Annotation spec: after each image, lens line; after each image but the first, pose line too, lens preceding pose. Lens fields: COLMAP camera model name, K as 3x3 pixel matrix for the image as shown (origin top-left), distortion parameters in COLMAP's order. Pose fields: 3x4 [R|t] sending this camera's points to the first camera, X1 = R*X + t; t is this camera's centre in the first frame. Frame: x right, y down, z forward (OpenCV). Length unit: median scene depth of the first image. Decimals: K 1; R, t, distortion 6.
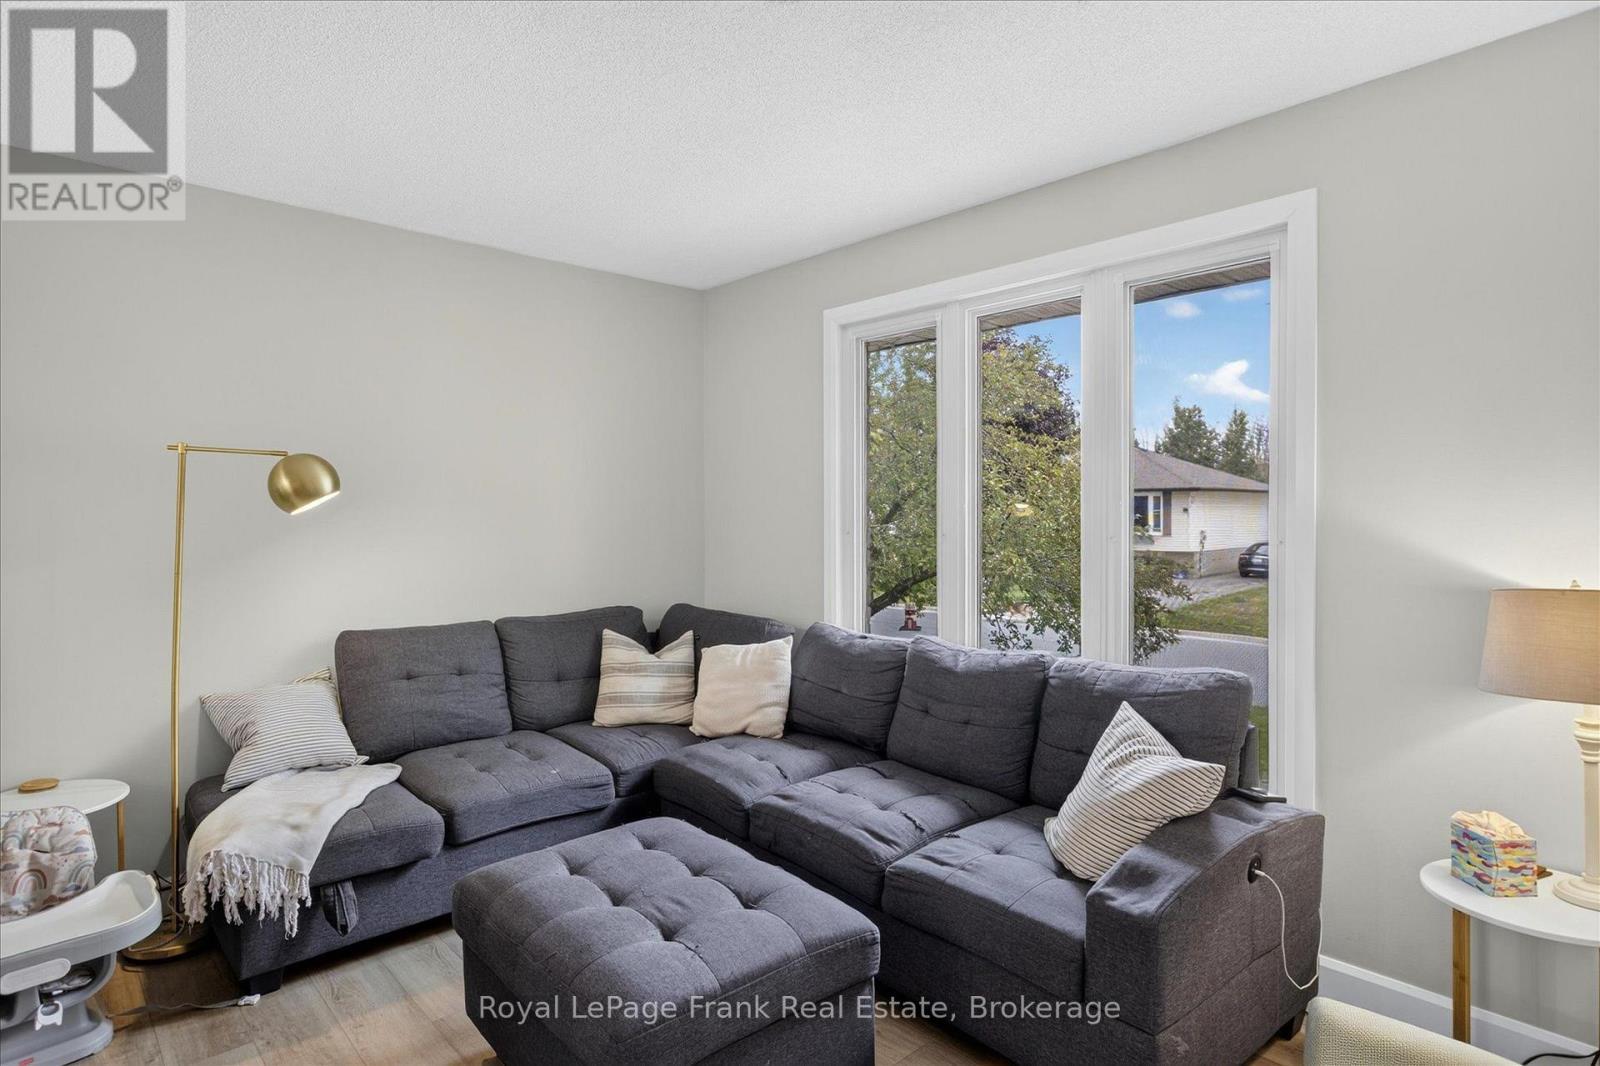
lens RADIAL K [[851.3, 0, 795.0], [0, 851.3, 519.1], [0, 0, 1]] dist [-0.010456, 0.007787]
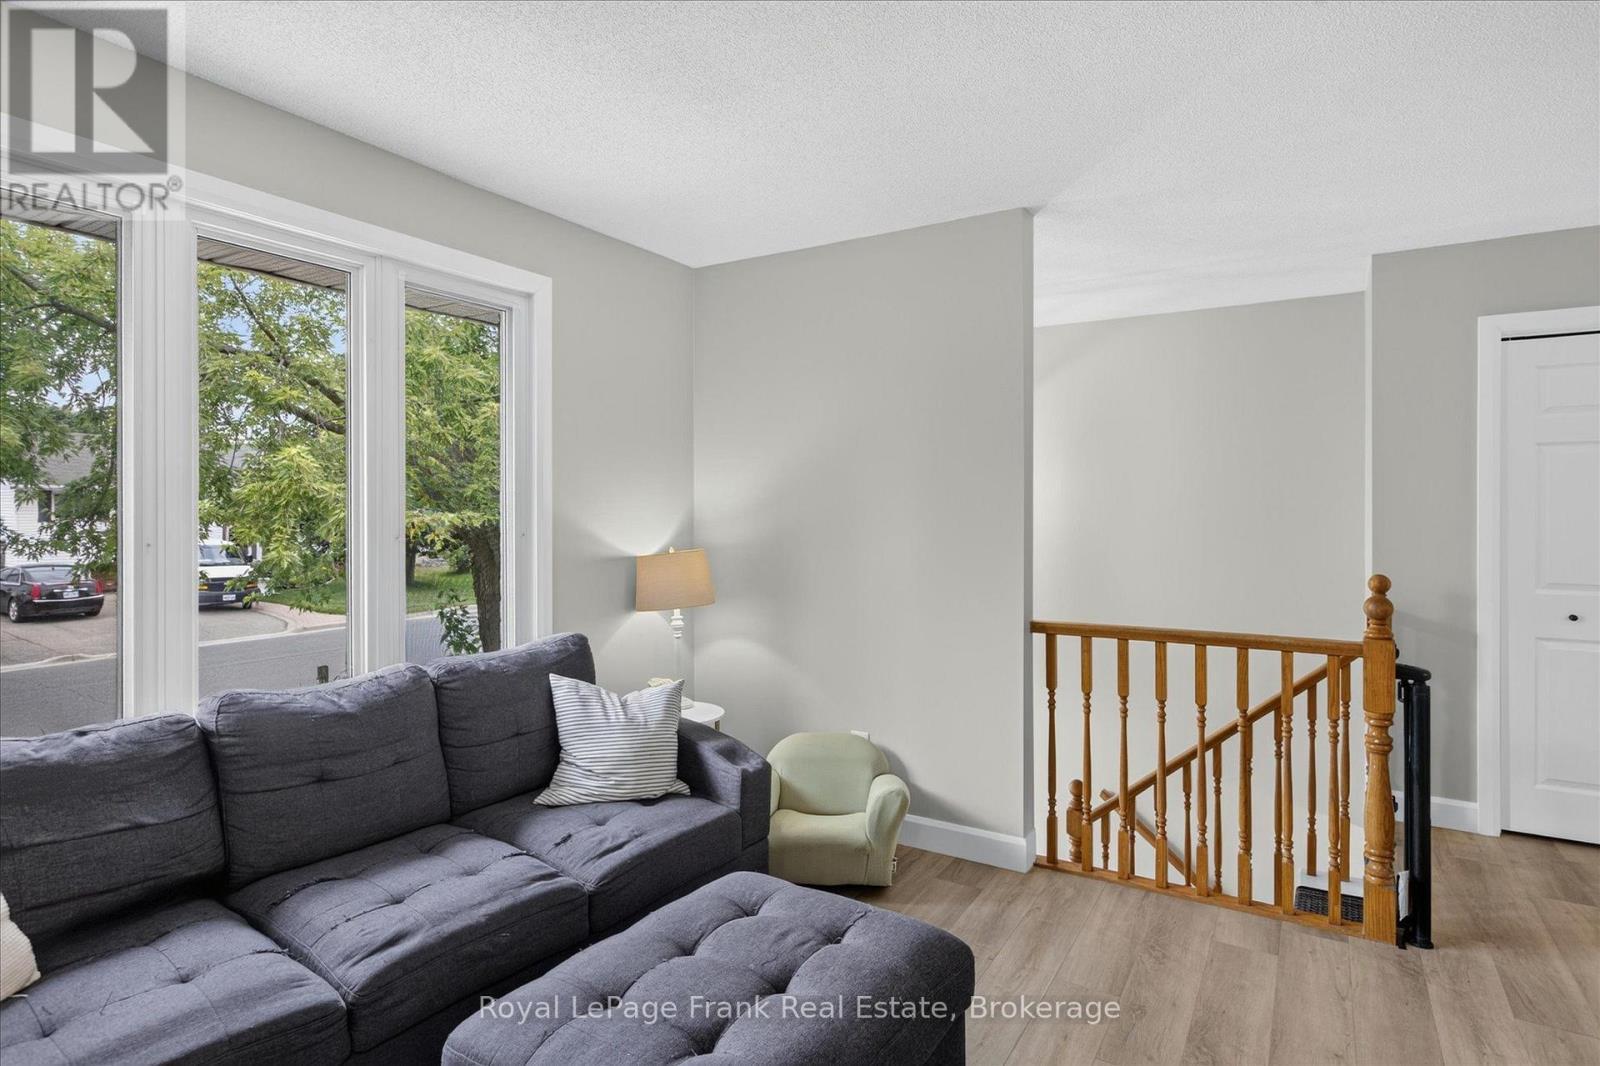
lens RADIAL K [[851.3, 0, 781.5], [0, 851.3, 516.3], [0, 0, 1]] dist [-0.010456, 0.007787]
pose [[-0.254031, -0.001120, 0.967195, -0.732106], [0.010671, 0.999935, 0.003960, -0.002531], [-0.967137, 0.011327, -0.254002, 0.880769]]
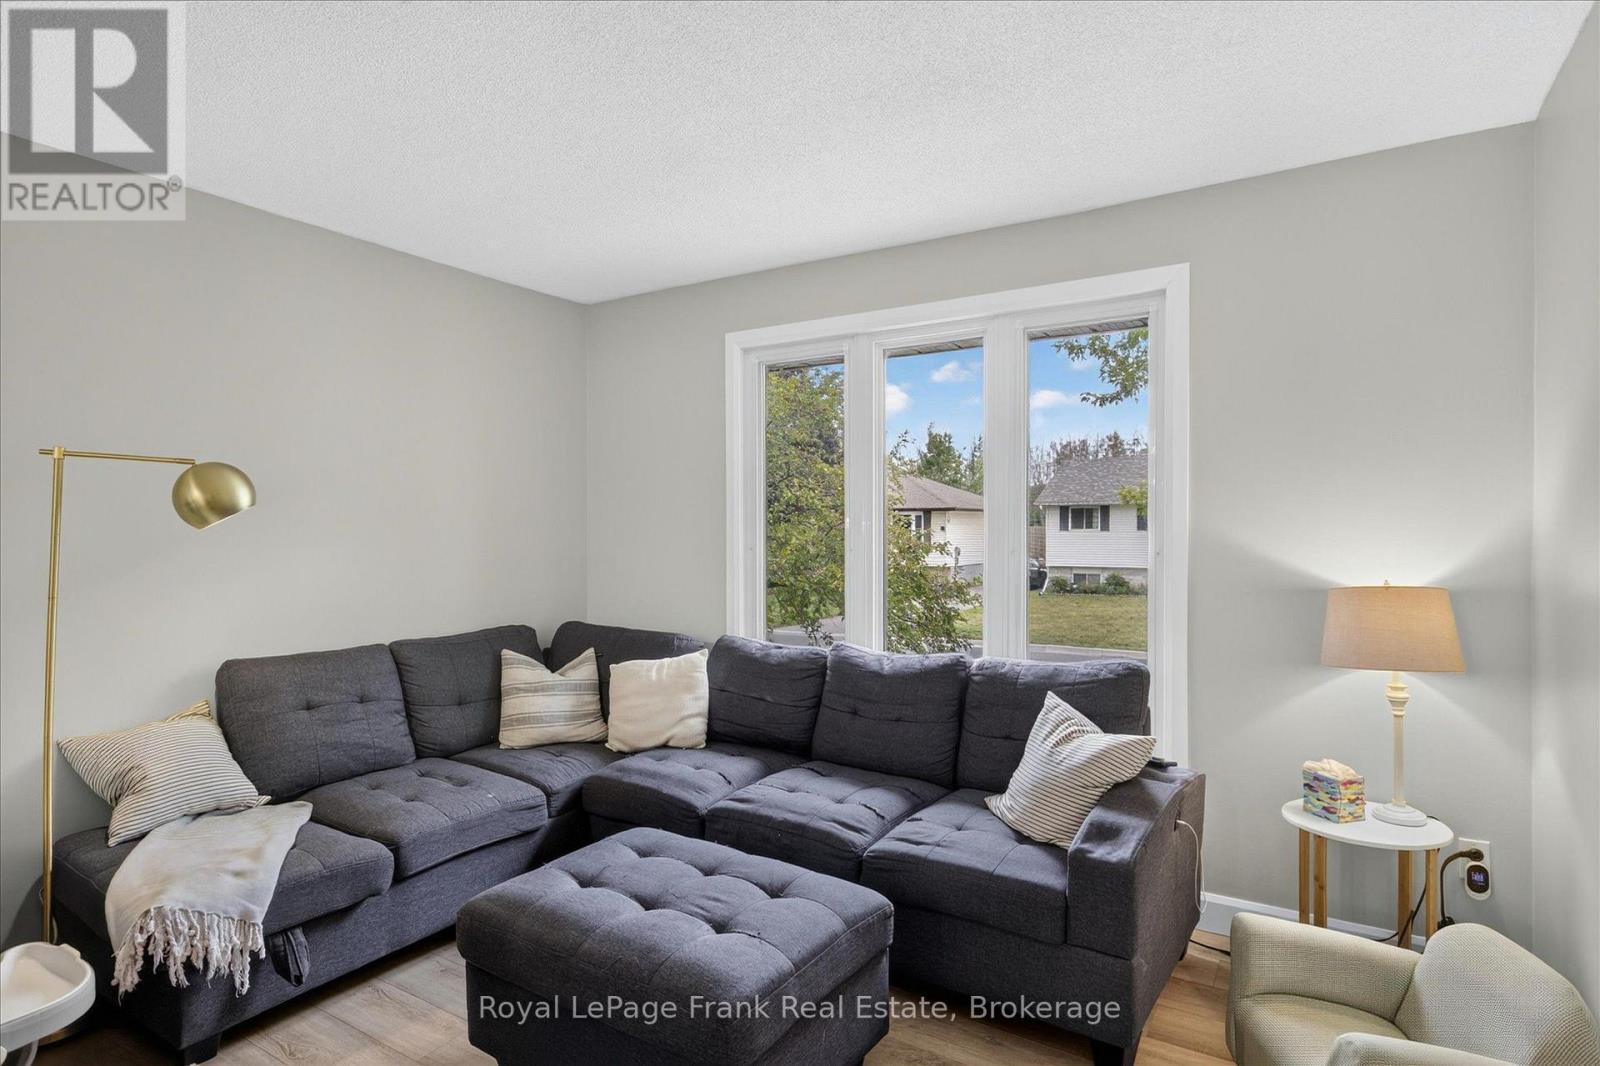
lens RADIAL K [[851.3, 0, 788.0], [0, 851.3, 539.7], [0, 0, 1]] dist [-0.010456, 0.007787]
pose [[0.965596, -0.002355, 0.260037, -0.230563], [0.001569, 0.999994, 0.003232, 0.002870], [-0.260043, -0.002713, 0.965593, -0.025981]]
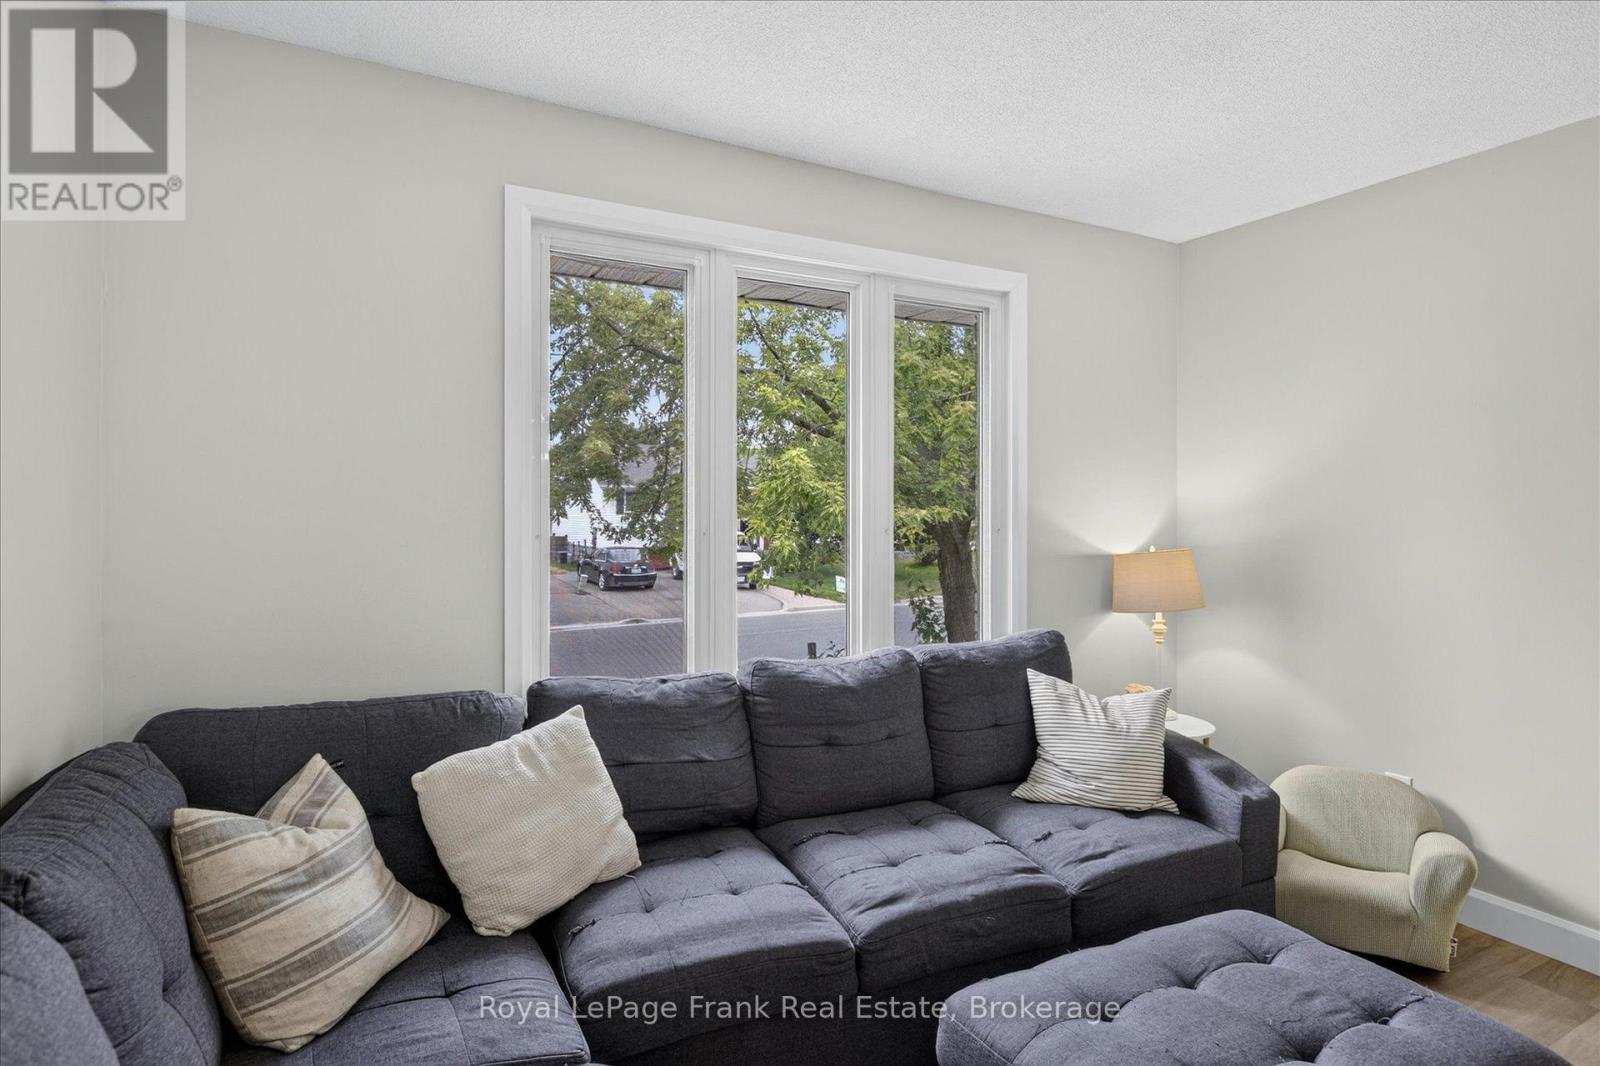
lens RADIAL K [[851.3, 0, 791.2], [0, 851.3, 513.9], [0, 0, 1]] dist [-0.010456, 0.007787]
pose [[0.255533, -0.003752, 0.966793, -0.736691], [0.006009, 0.999979, 0.002292, -0.003288], [-0.966782, 0.005224, 0.255551, 0.905069]]
